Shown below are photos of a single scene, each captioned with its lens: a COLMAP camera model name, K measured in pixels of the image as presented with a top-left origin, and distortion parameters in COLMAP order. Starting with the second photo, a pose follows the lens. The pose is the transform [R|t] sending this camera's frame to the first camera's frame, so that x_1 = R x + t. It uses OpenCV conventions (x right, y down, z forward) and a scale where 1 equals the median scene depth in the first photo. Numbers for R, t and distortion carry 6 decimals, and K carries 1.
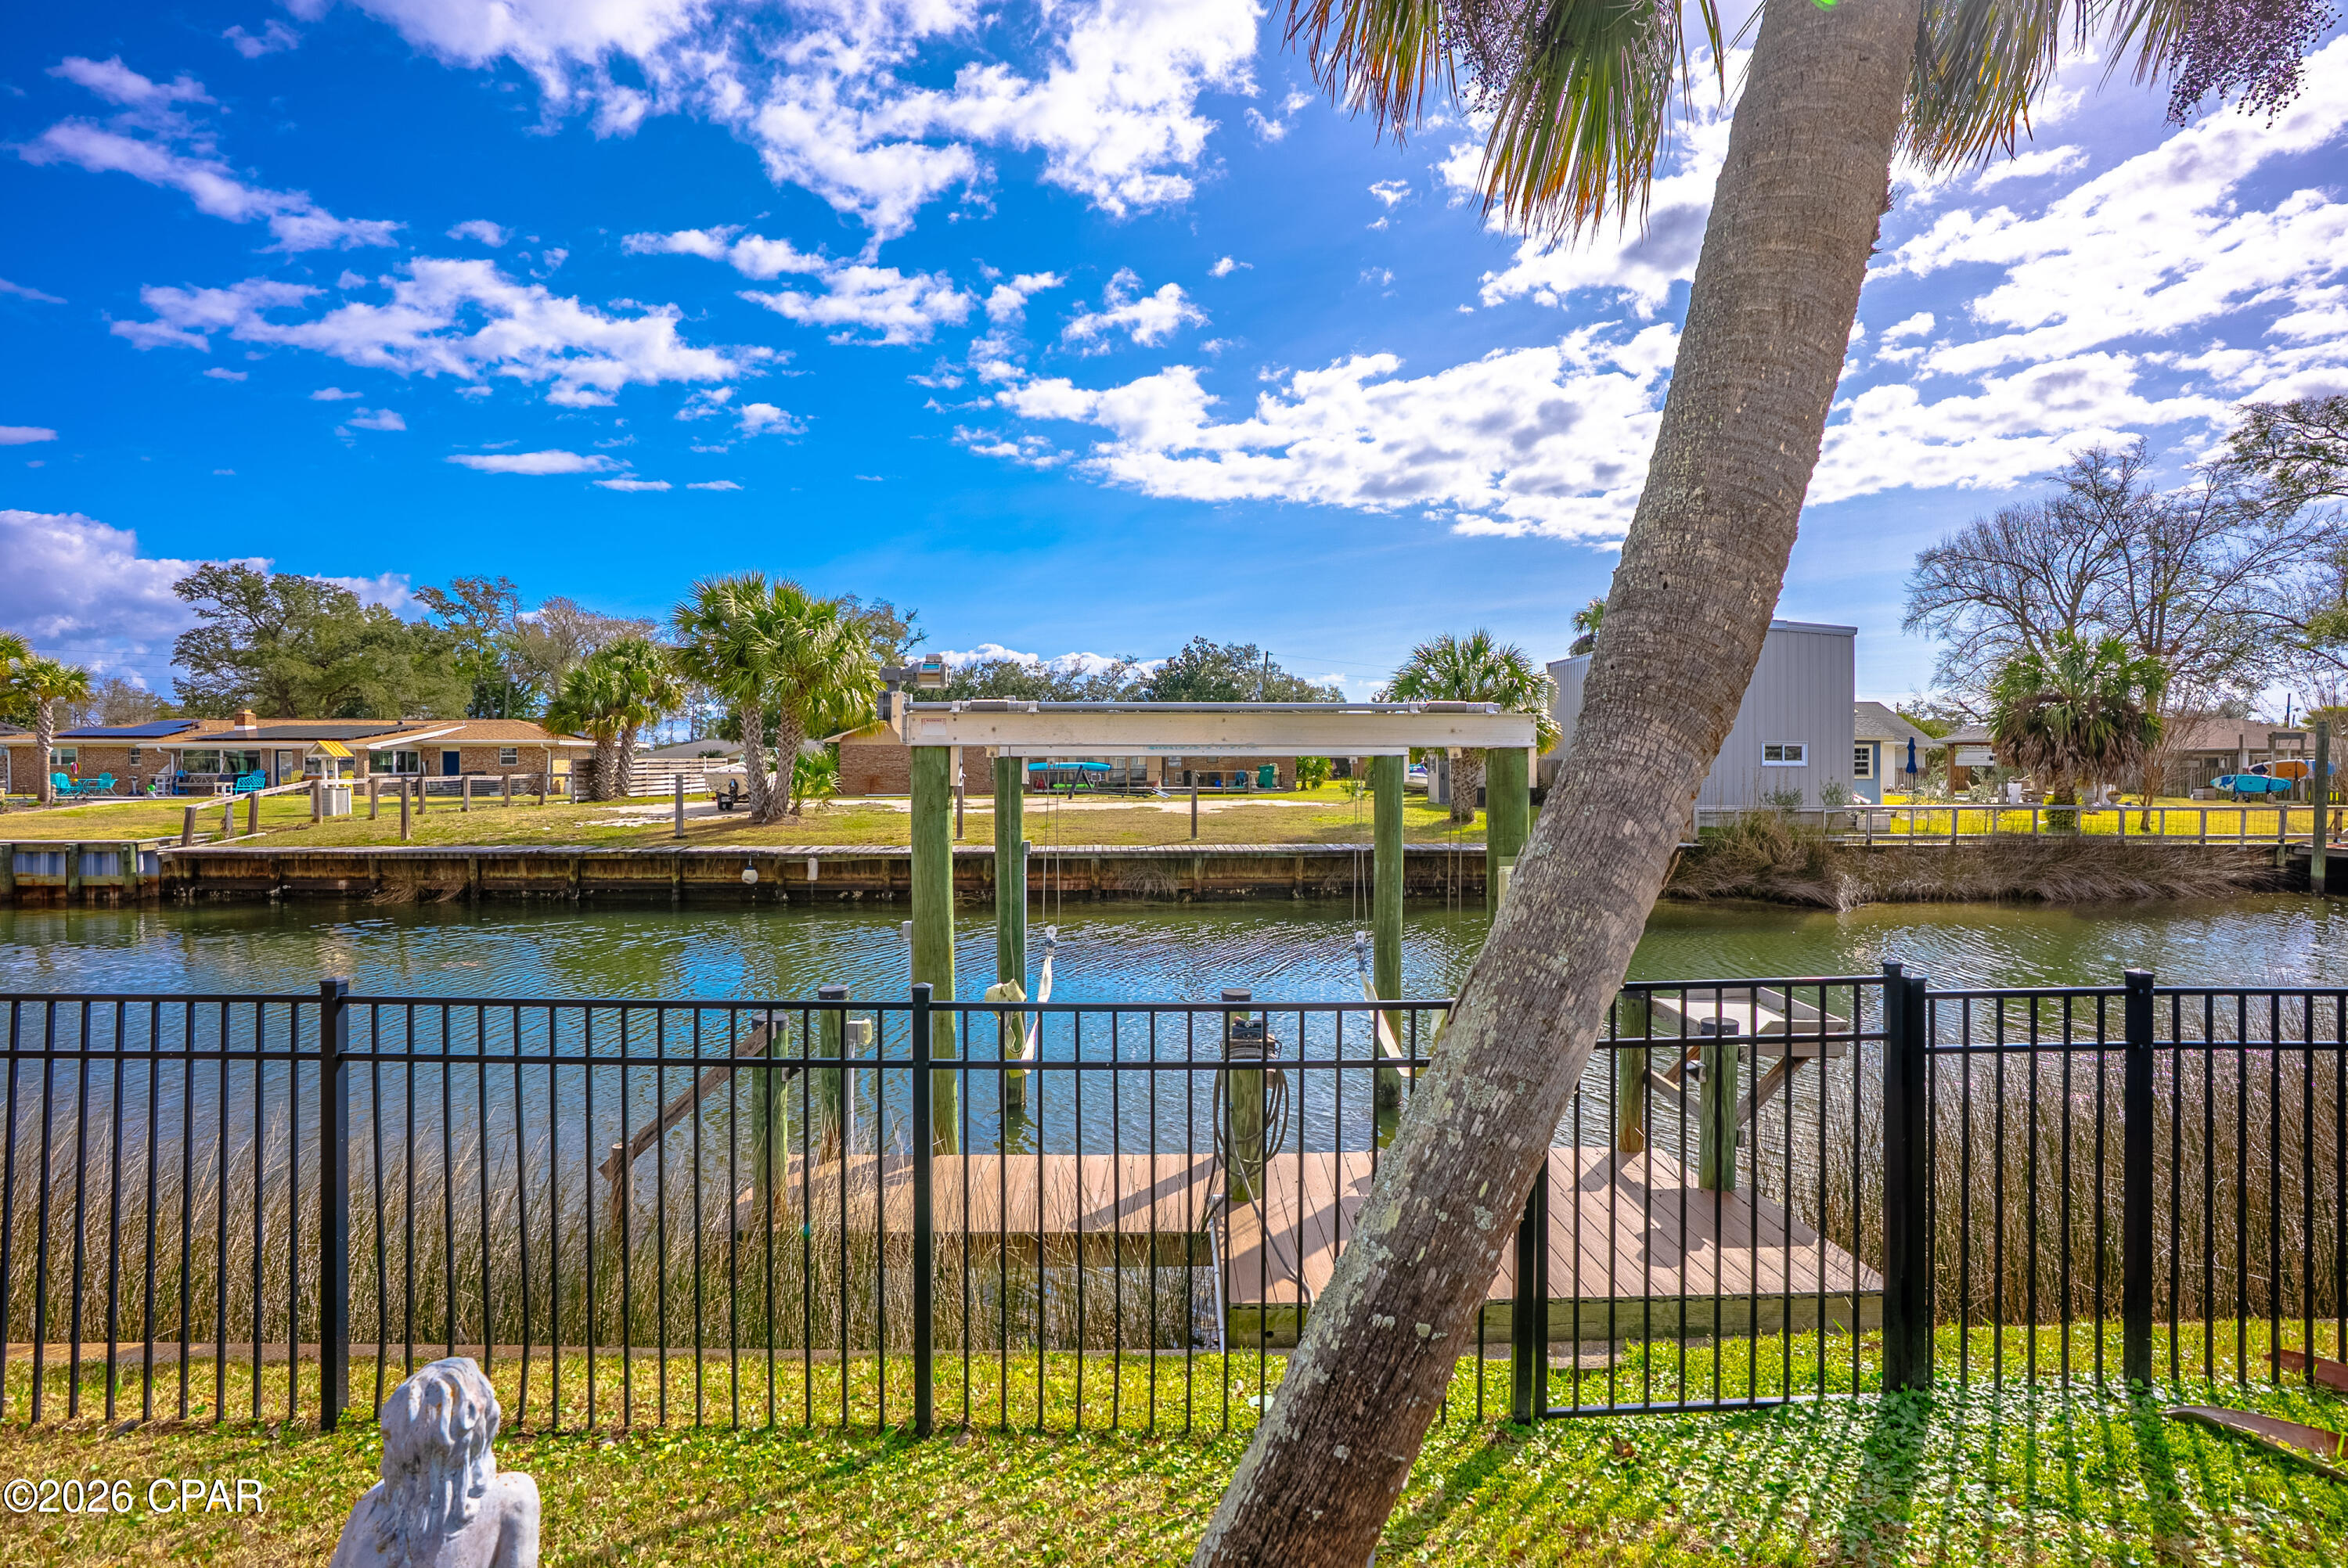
lens RADIAL K [[1131.4, 0, 1177.8], [0, 1131.4, 782.6], [0, 0, 1]] dist [-0.028662, 0.004938]
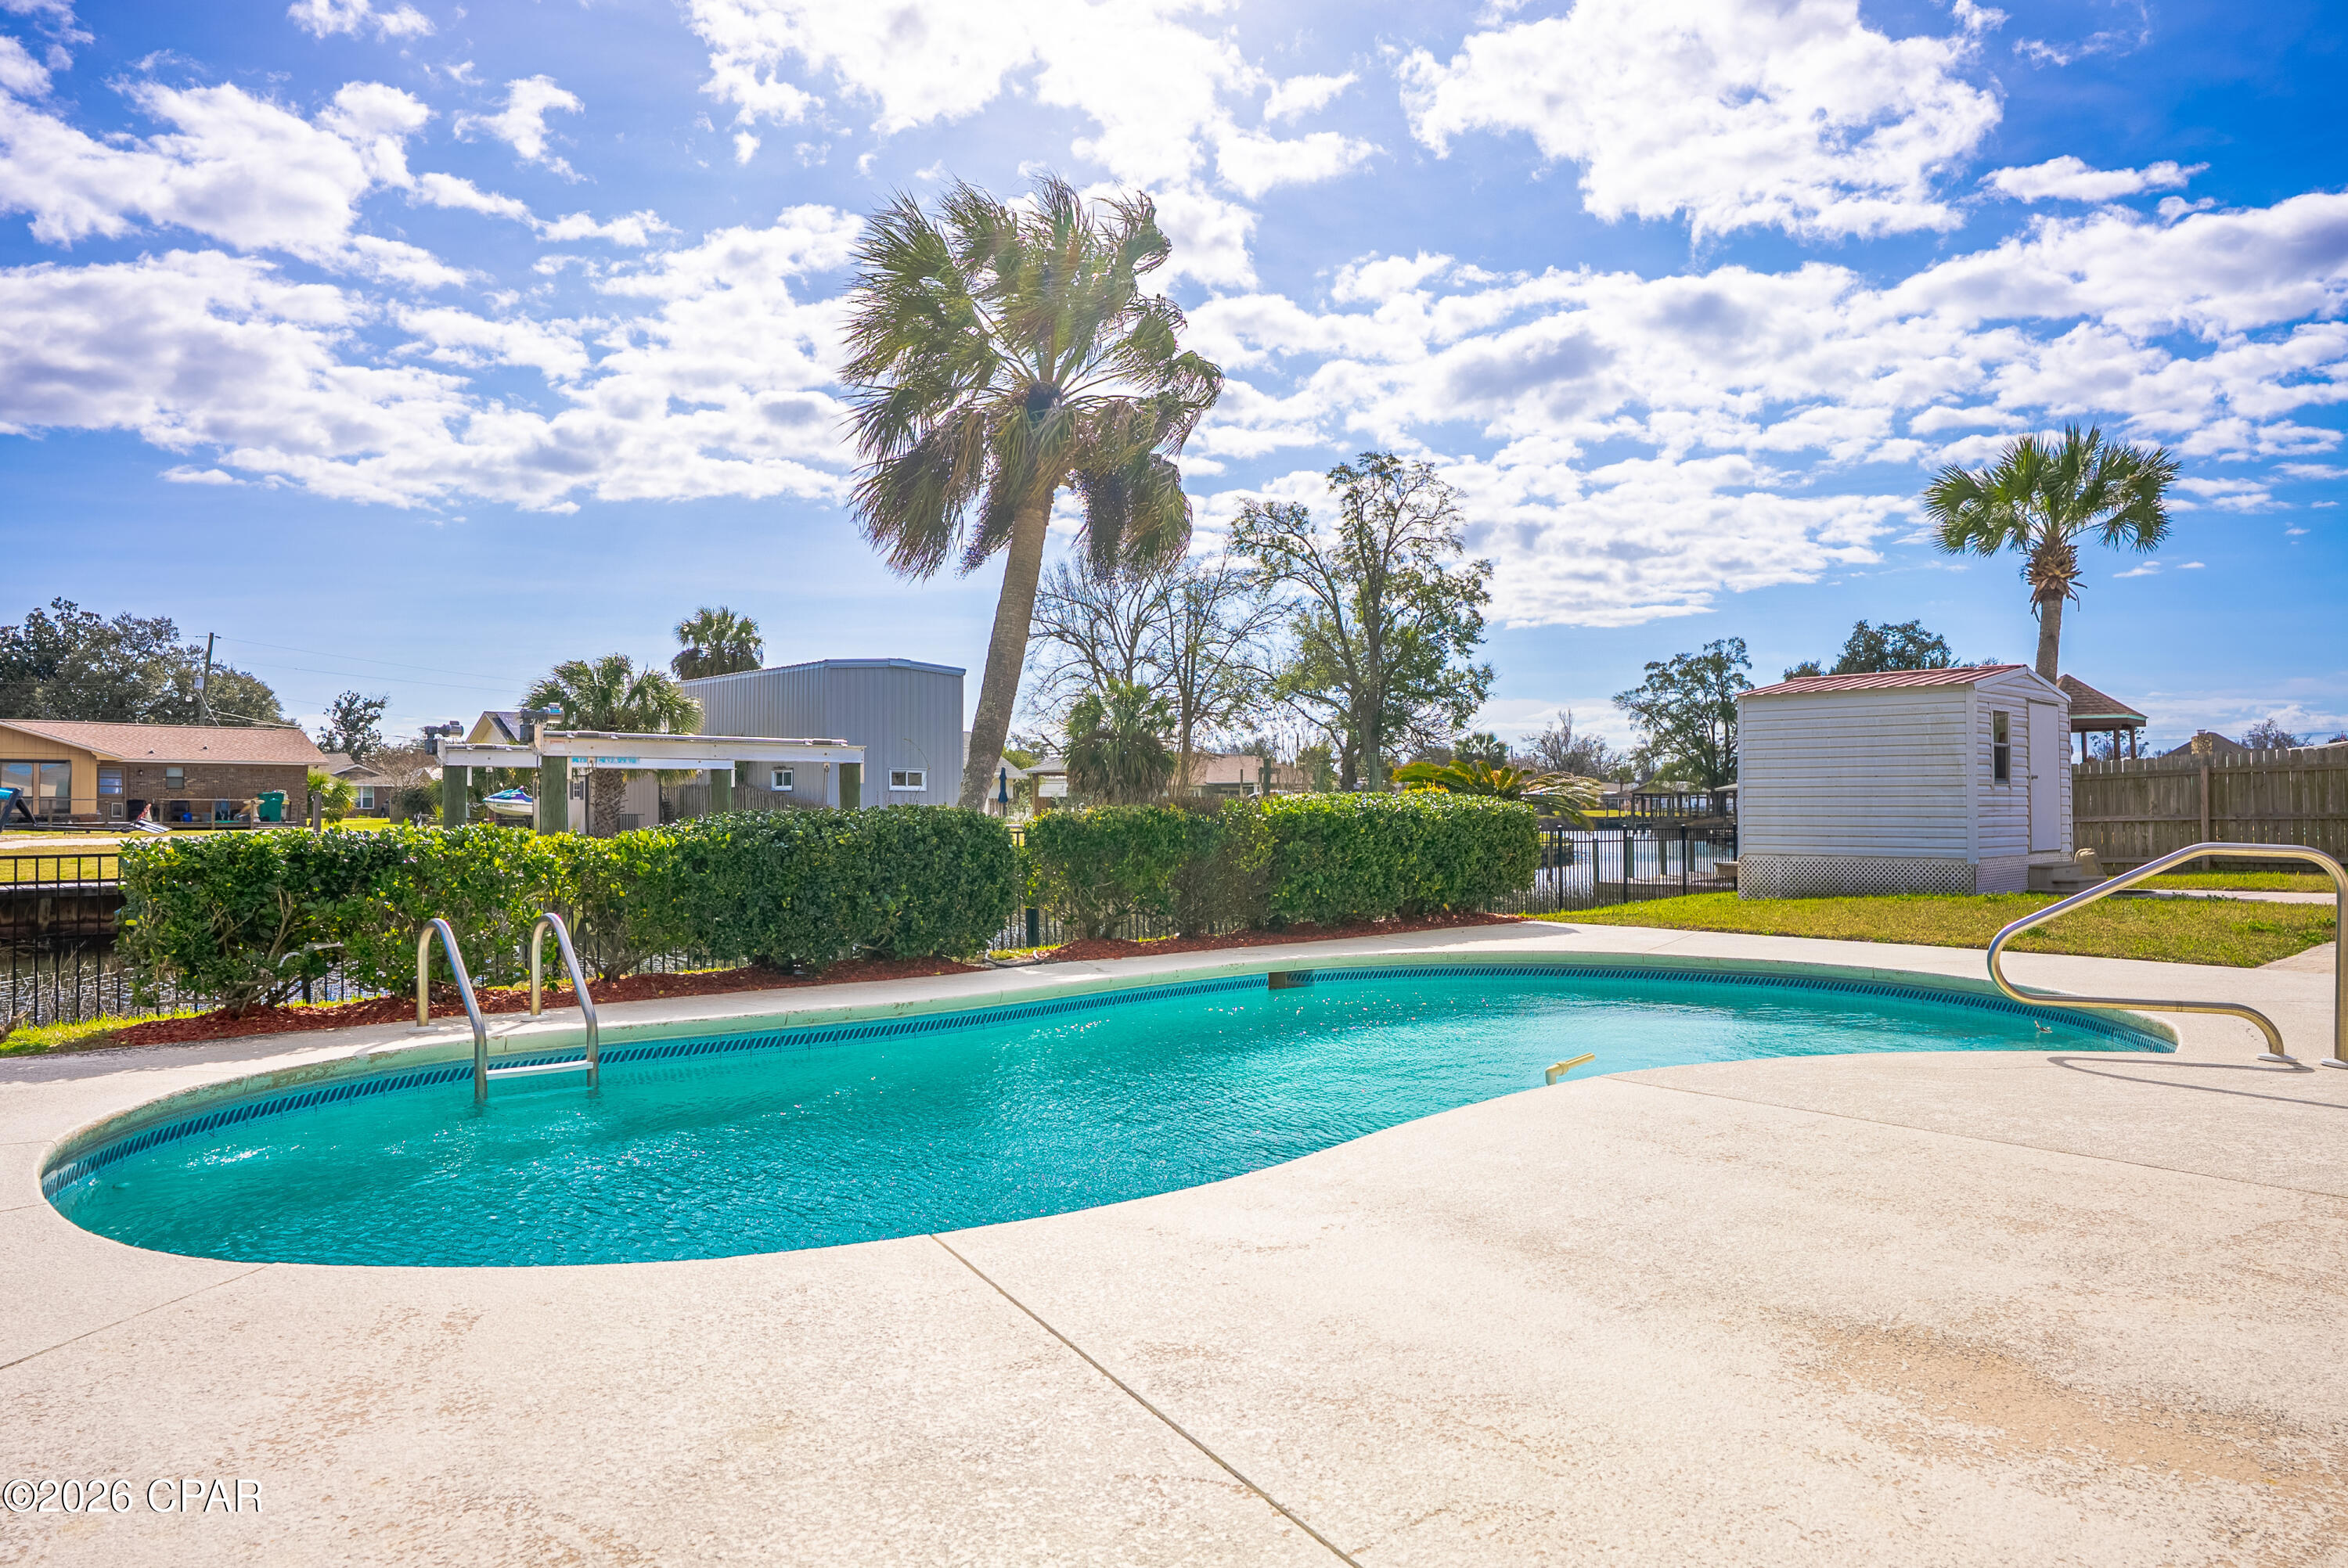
lens RADIAL K [[1512.3, 0, 1174.7], [0, 1512.3, 760.7], [0, 0, 1]] dist [0.017226, 0.000810]
pose [[0.766680, 0.018643, 0.641759, -0.182585], [0.009012, 0.999167, -0.039791, 0.015112], [-0.641967, 0.036290, 0.765873, -0.263498]]
